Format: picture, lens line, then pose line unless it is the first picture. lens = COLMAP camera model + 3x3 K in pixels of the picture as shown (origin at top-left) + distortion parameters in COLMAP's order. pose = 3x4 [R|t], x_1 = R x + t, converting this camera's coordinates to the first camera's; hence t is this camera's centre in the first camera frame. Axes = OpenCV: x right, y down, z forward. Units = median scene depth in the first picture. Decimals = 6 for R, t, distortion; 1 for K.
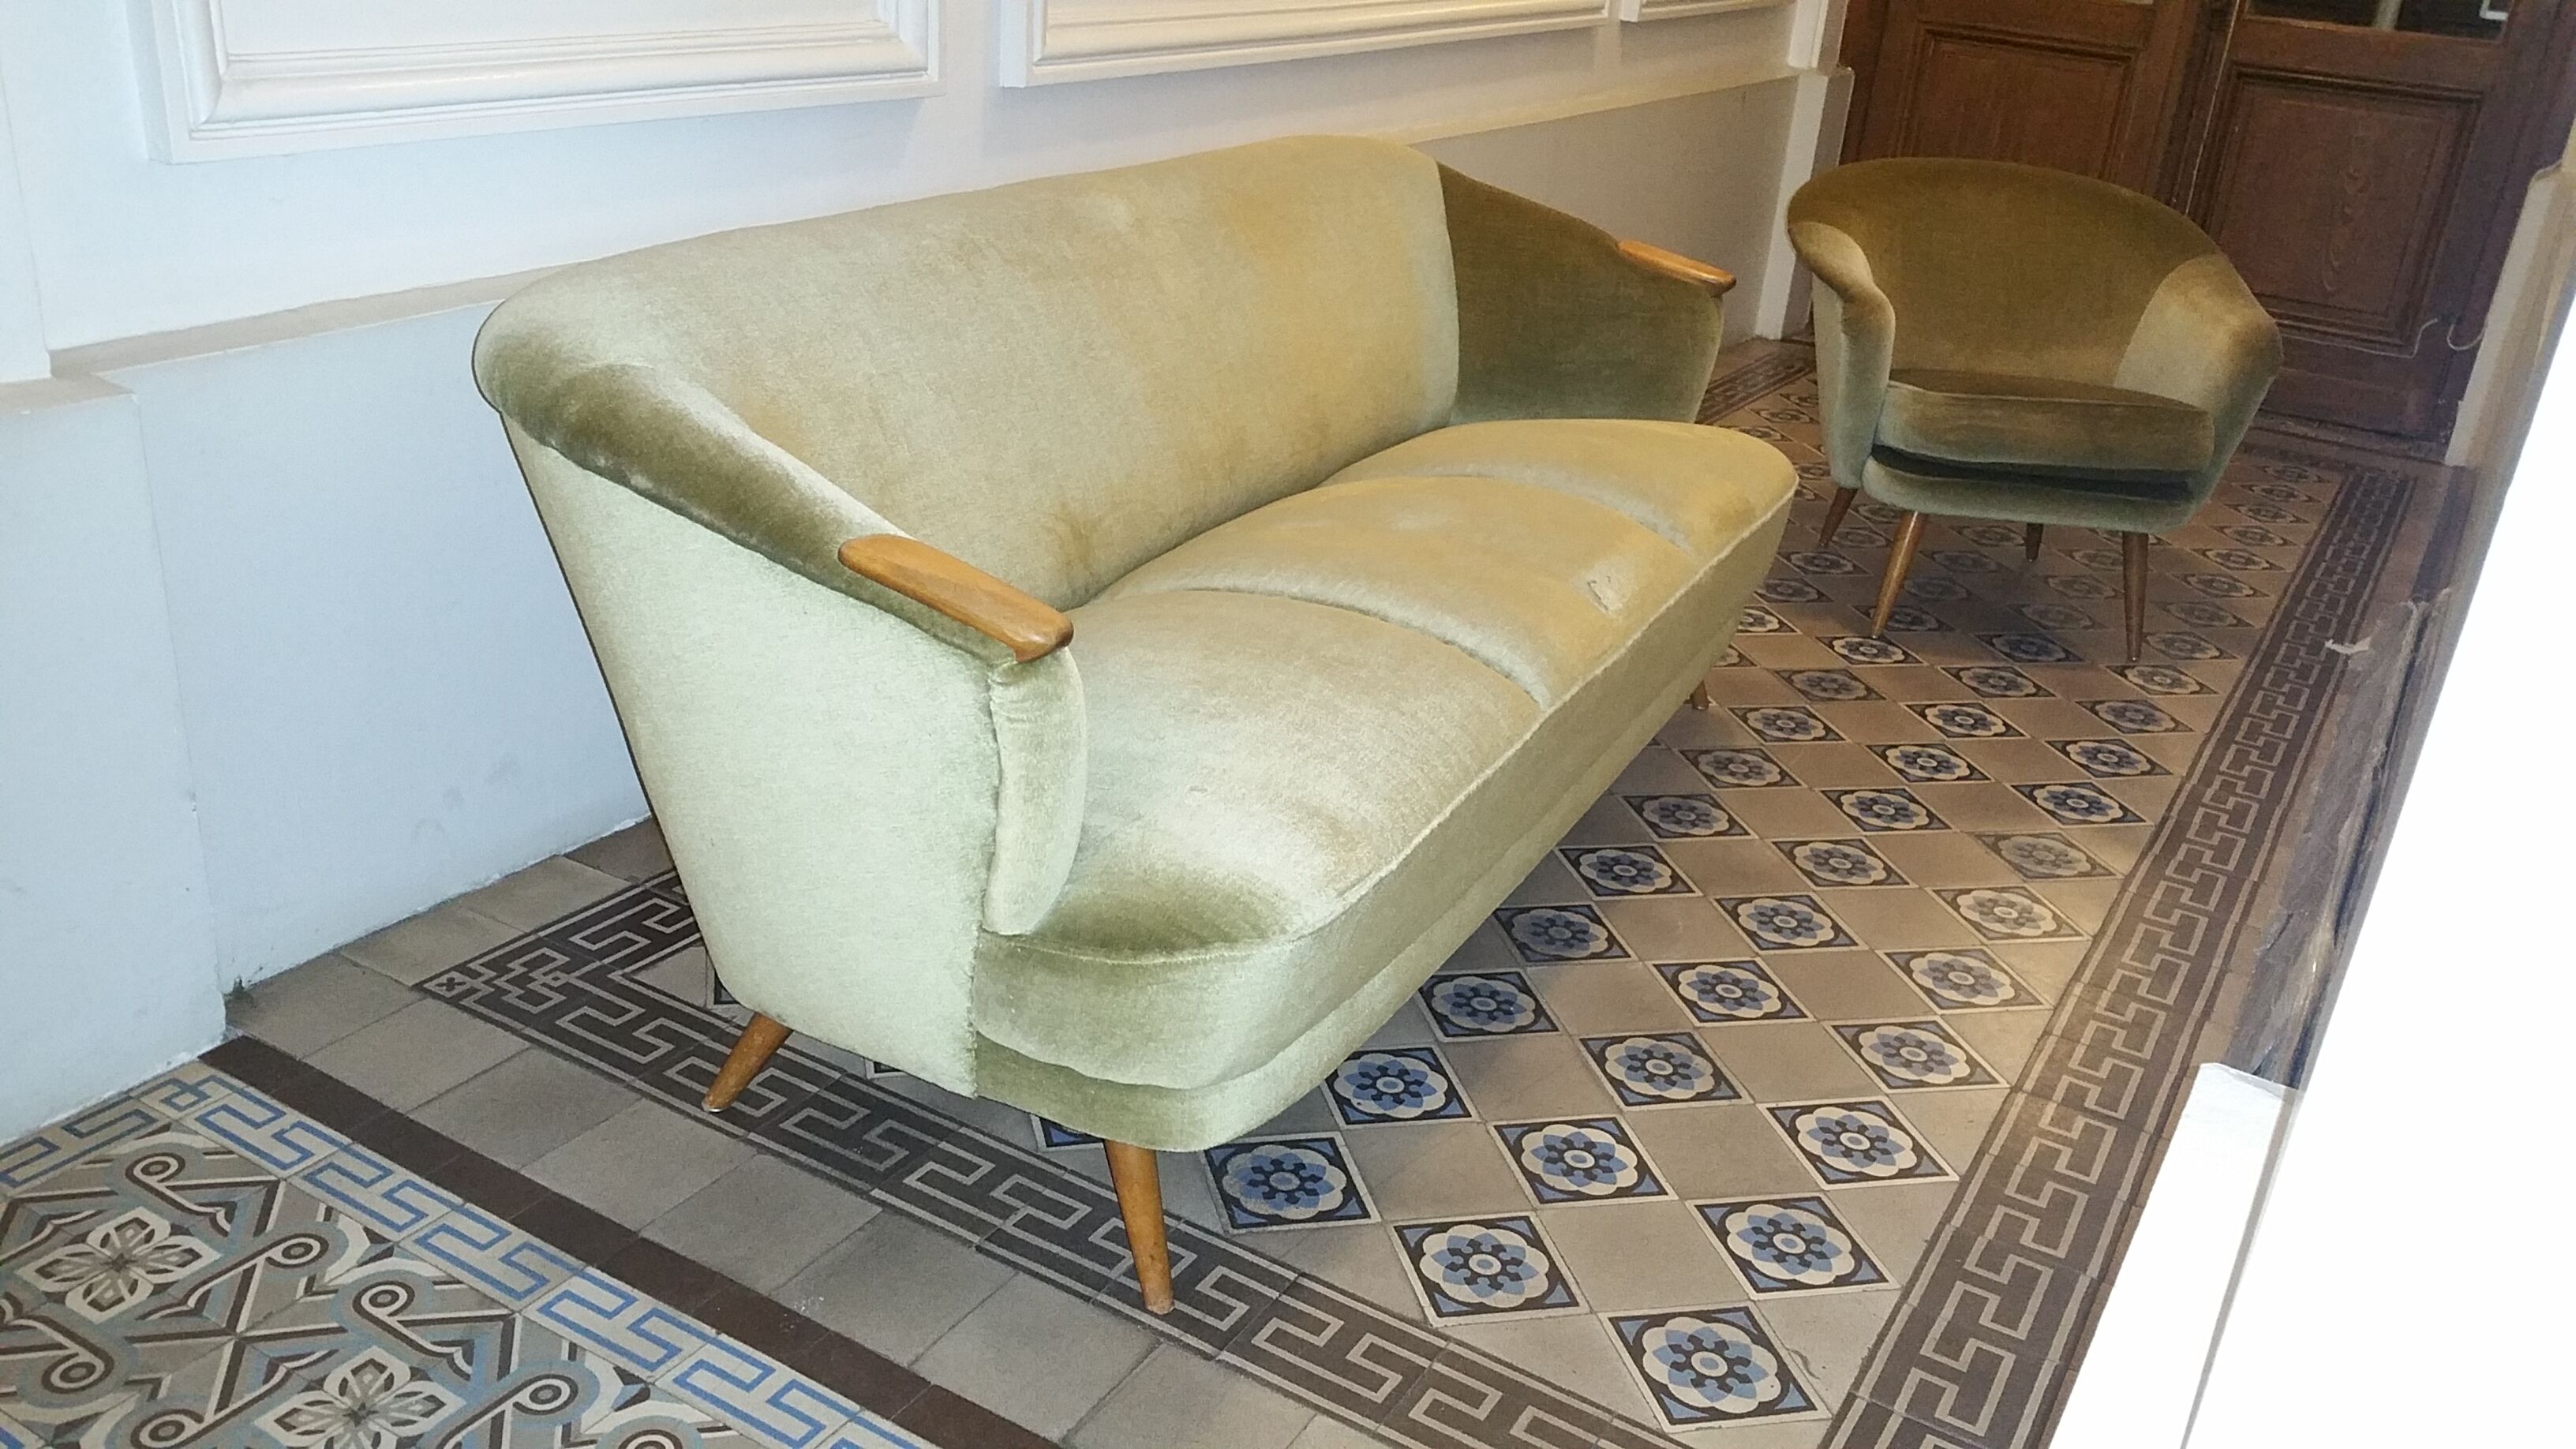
lens RADIAL K [[2139.5, 0, 1308.2], [0, 2139.5, 699.0], [0, 0, 1]] dist [0.028233, -0.060221]
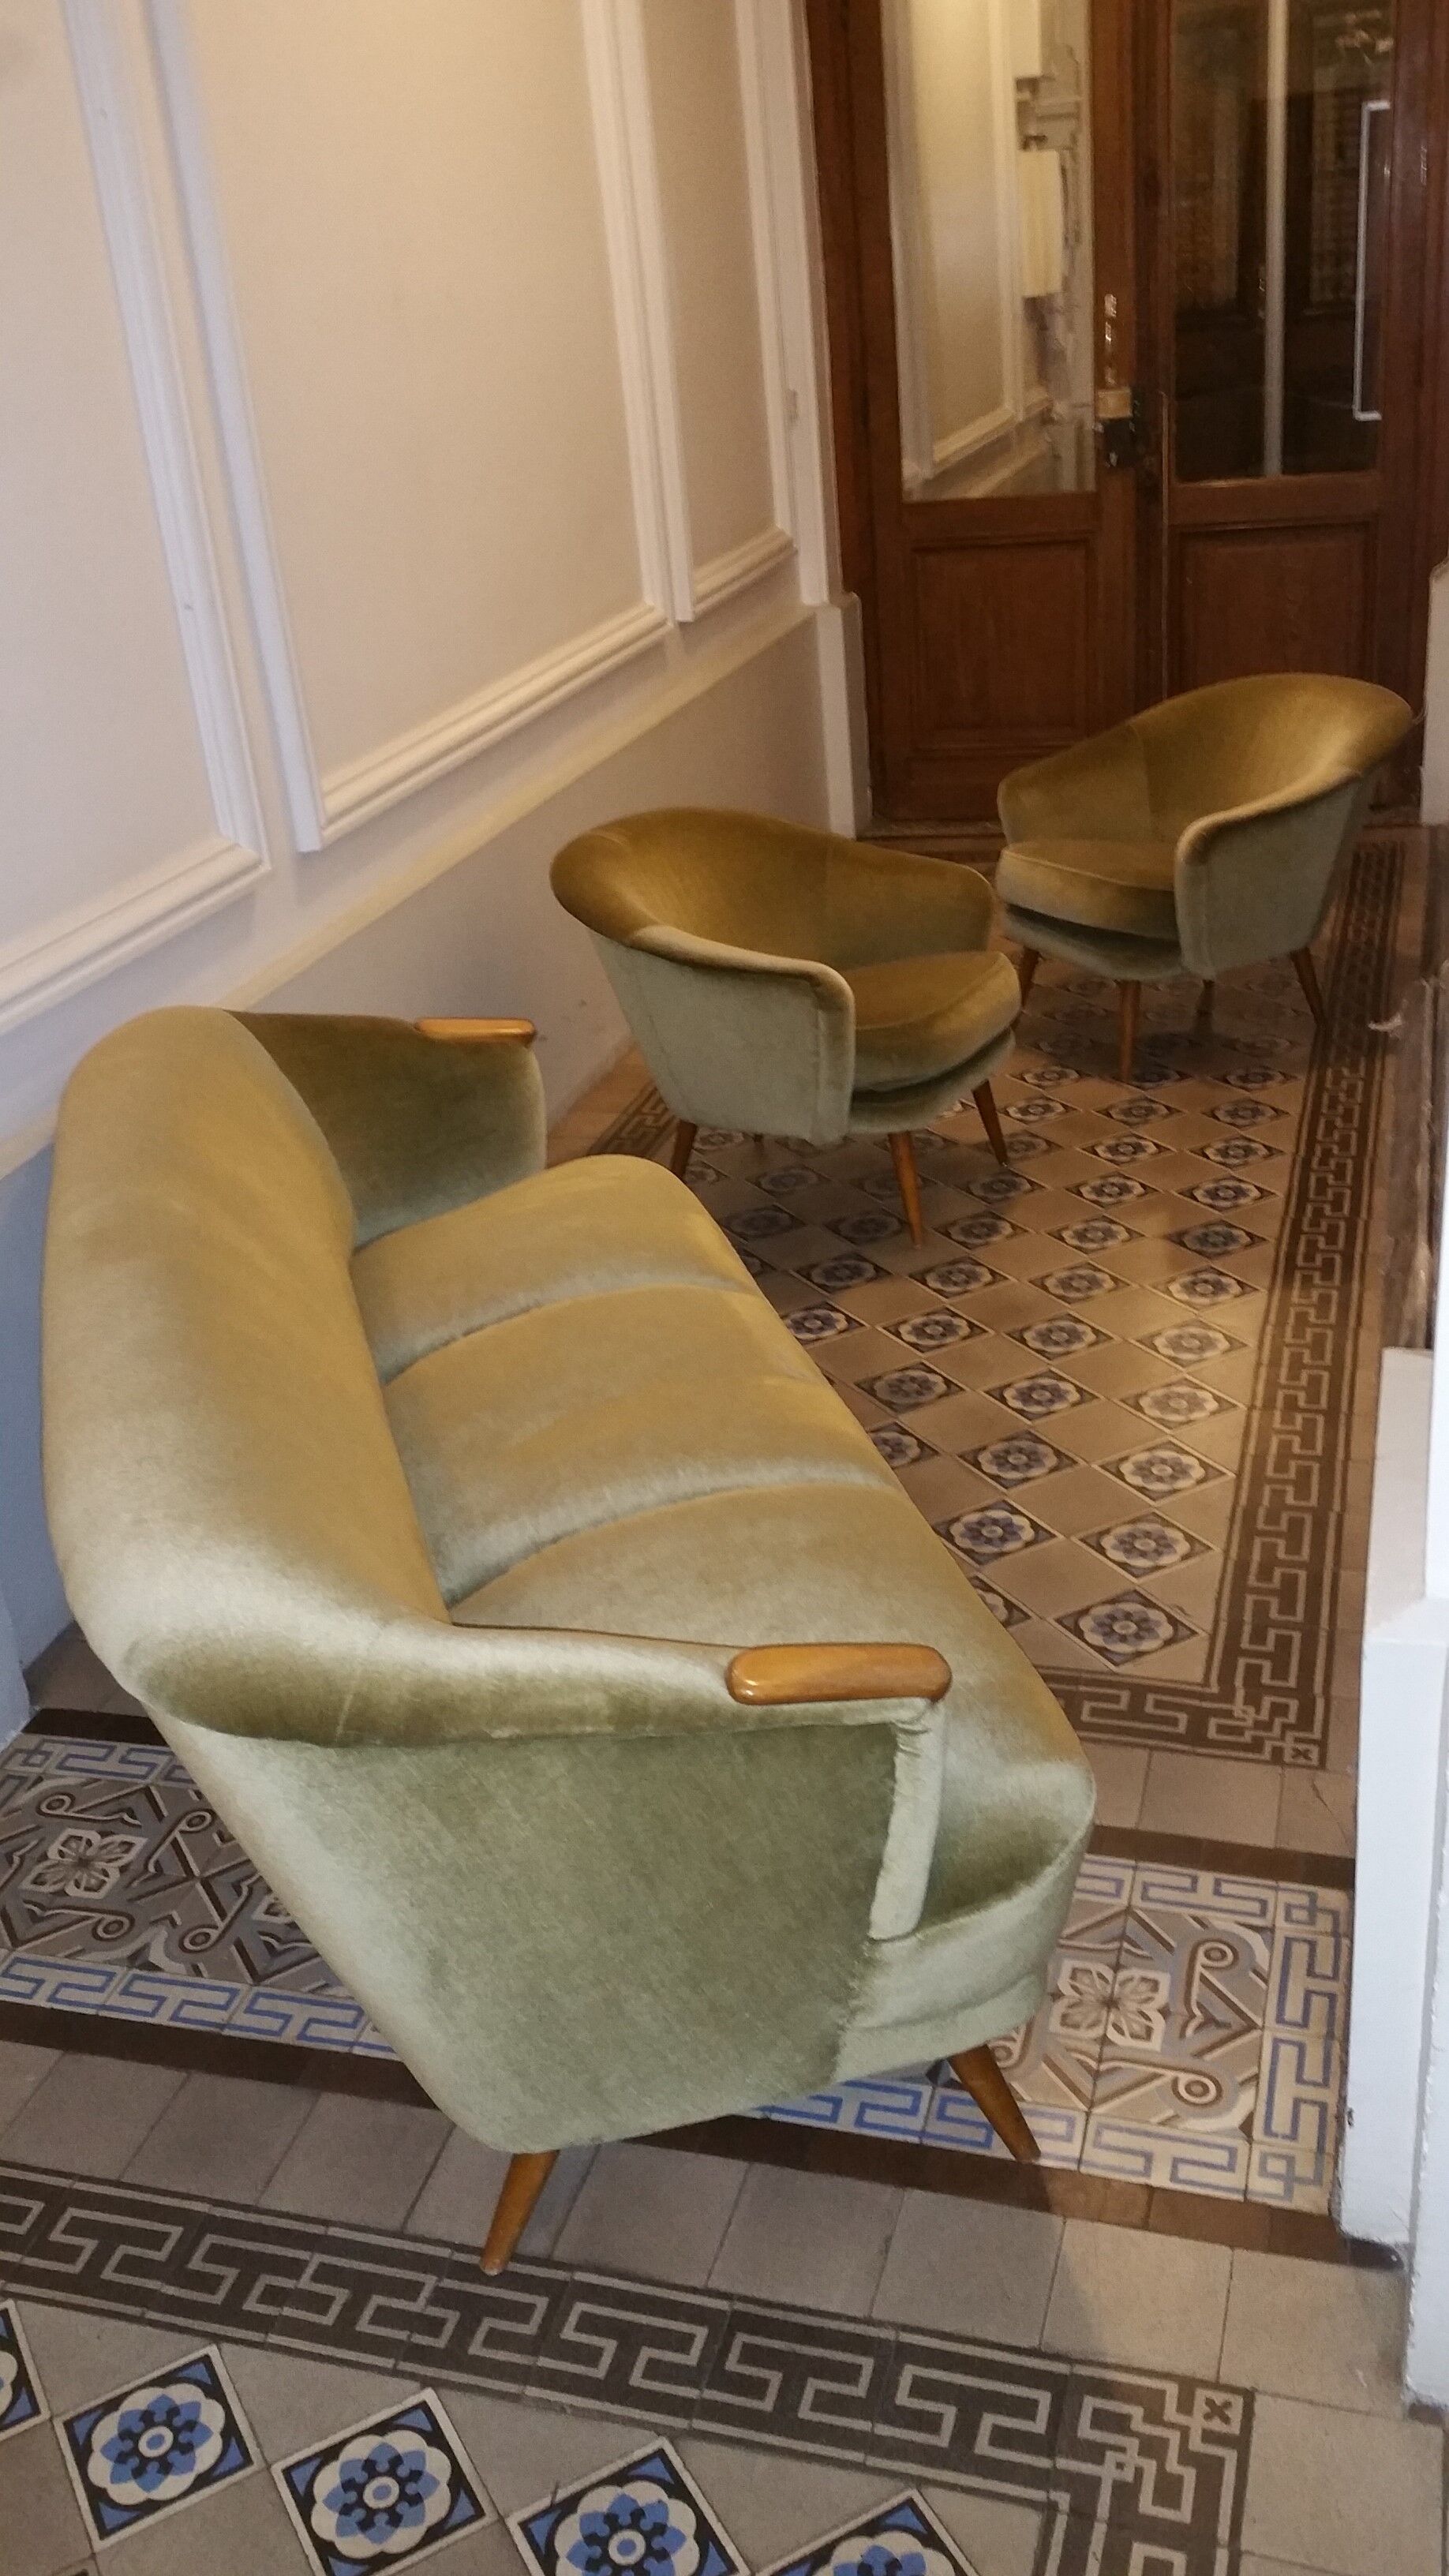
lens RADIAL K [[2139.5, 0, 713.5], [0, 2139.5, 1301.2], [0, 0, 1]] dist [0.028233, -0.060221]
pose [[0.958435, -0.255113, 0.127750, -0.171866], [0.248785, 0.966473, 0.063530, -0.064941], [-0.139674, -0.029107, 0.989770, -0.350823]]
